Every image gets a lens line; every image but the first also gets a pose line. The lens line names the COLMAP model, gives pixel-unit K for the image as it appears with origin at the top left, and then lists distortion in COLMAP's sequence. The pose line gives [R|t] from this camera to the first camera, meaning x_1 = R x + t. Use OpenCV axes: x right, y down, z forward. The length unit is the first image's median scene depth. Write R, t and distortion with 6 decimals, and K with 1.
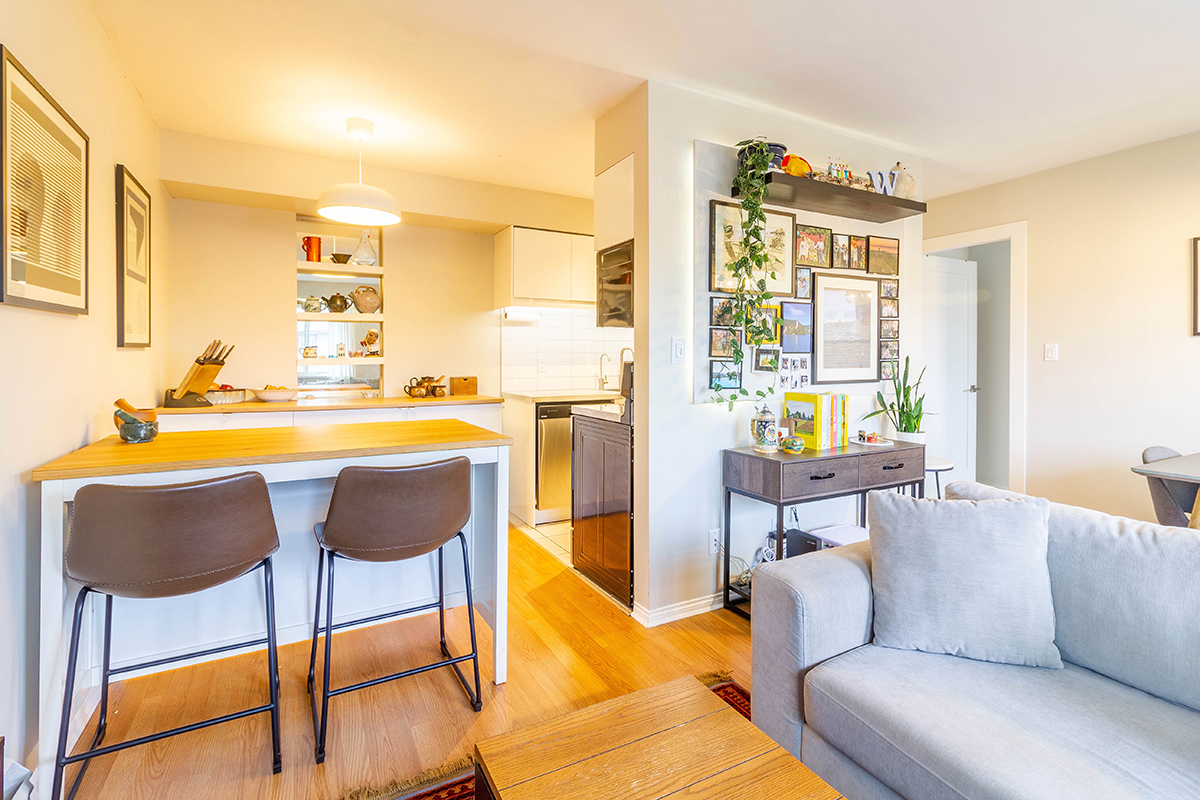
lens RADIAL K [[567.6, 0, 628.2], [0, 567.6, 354.9], [0, 0, 1]] dist [0.001595, 0.000495]
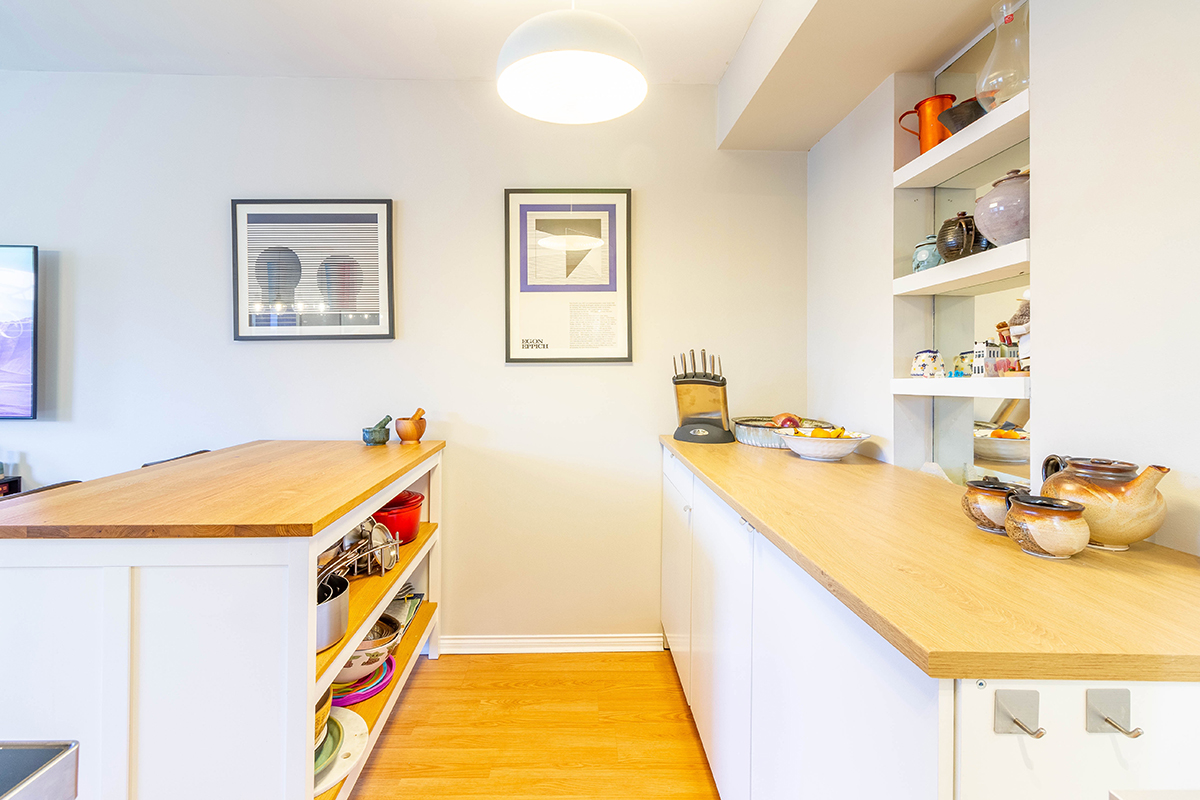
lens RADIAL K [[567.6, 0, 571.2], [0, 567.6, 370.1], [0, 0, 1]] dist [0.001595, 0.000495]
pose [[-0.487099, -0.001058, -0.873346, -0.026834], [-0.000024, 0.999999, -0.001198, 0.000454], [0.873347, -0.000563, -0.487099, 1.260575]]
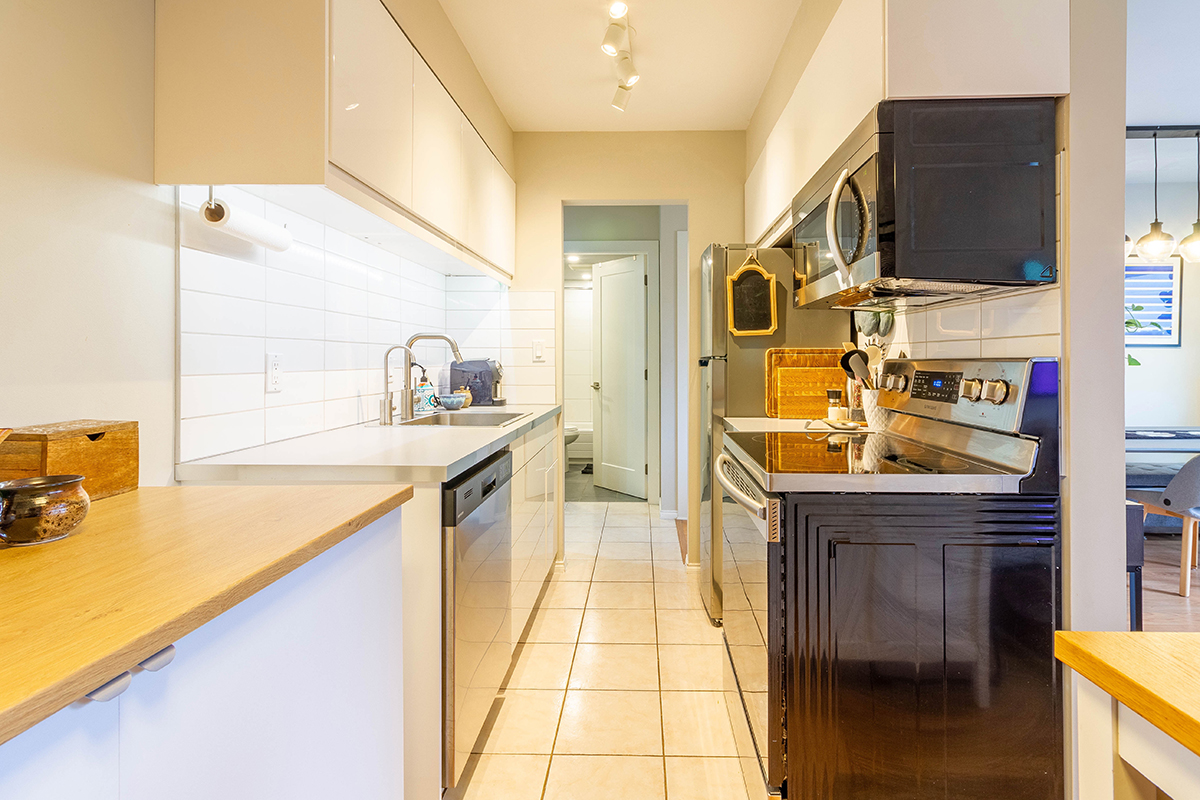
lens RADIAL K [[567.6, 0, 612.2], [0, 567.6, 355.7], [0, 0, 1]] dist [0.001595, 0.000495]
pose [[0.527956, 0.006487, 0.849247, -0.538180], [-0.006540, 0.999972, -0.003572, 0.011327], [-0.849246, -0.003668, 0.527984, 0.970282]]
